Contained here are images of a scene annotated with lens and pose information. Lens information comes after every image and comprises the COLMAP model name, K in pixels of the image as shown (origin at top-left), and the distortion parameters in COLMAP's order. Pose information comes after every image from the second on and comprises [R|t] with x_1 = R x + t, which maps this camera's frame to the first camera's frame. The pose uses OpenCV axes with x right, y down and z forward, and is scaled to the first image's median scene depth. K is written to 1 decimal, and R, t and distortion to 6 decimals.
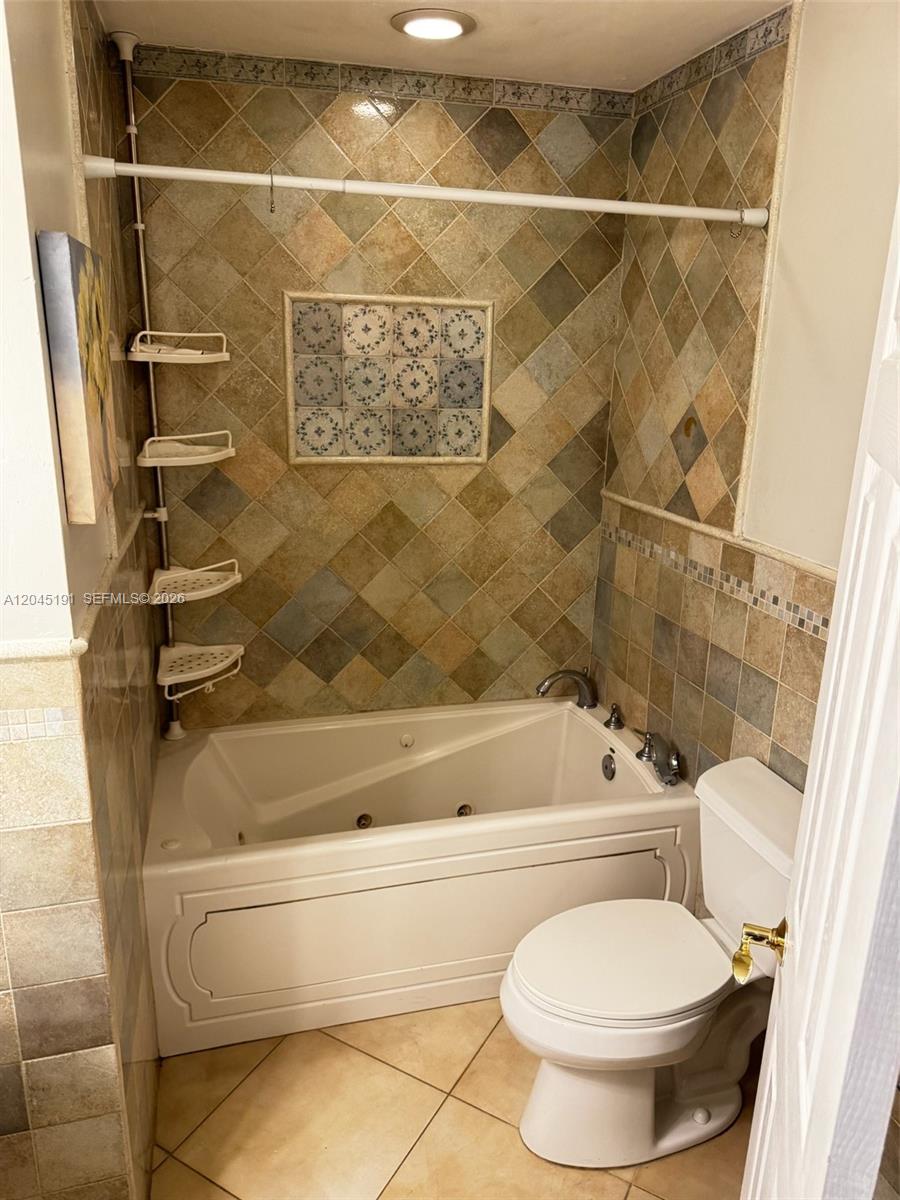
lens RADIAL K [[847.2, 0, 451.3], [0, 847.2, 601.1], [0, 0, 1]] dist [0.006331, -0.001350]
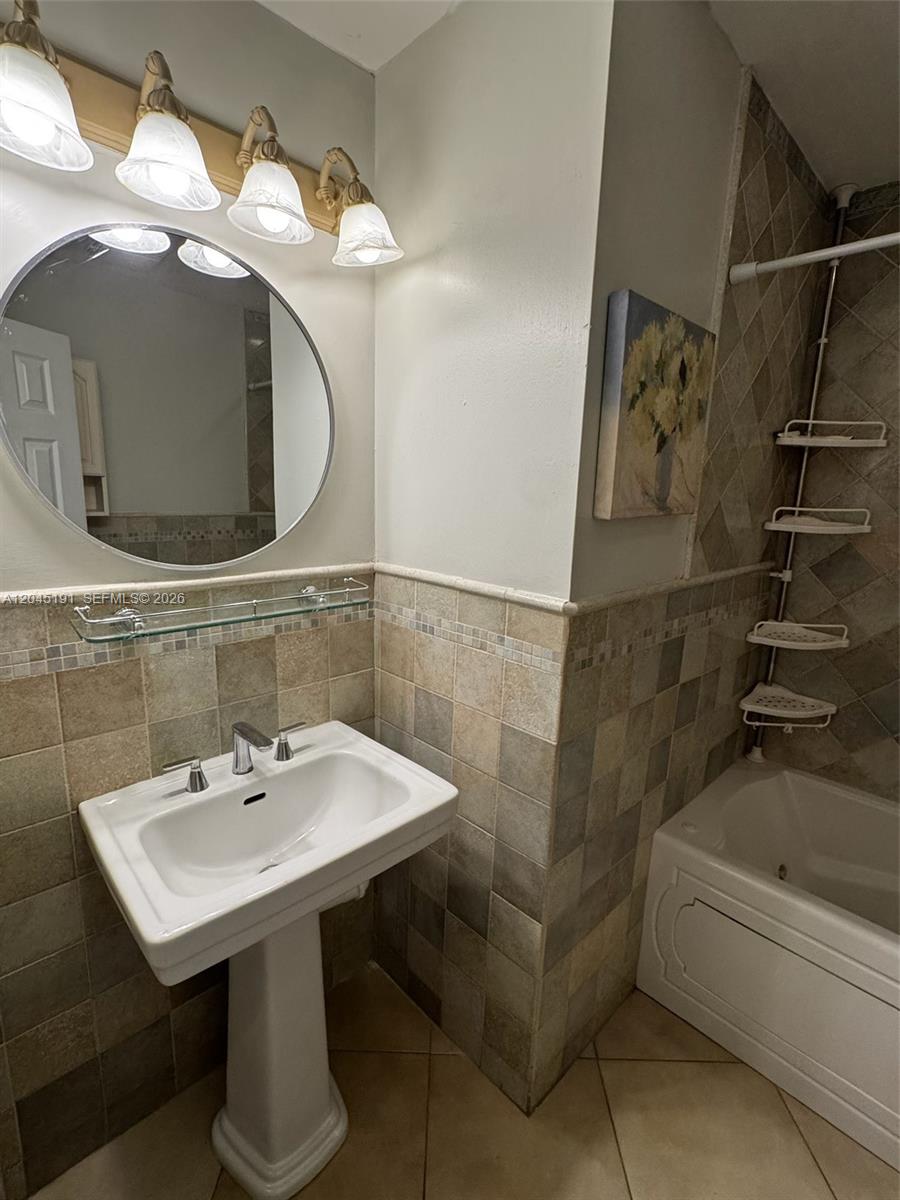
lens RADIAL K [[542.0, 0, 449.6], [0, 542.0, 596.9], [0, 0, 1]] dist [-0.003325, -0.001232]
pose [[0.484749, 0.168436, -0.858282, 0.094643], [-0.271040, 0.961906, 0.035691, 0.029811], [0.831598, 0.215328, 0.511936, 0.212159]]
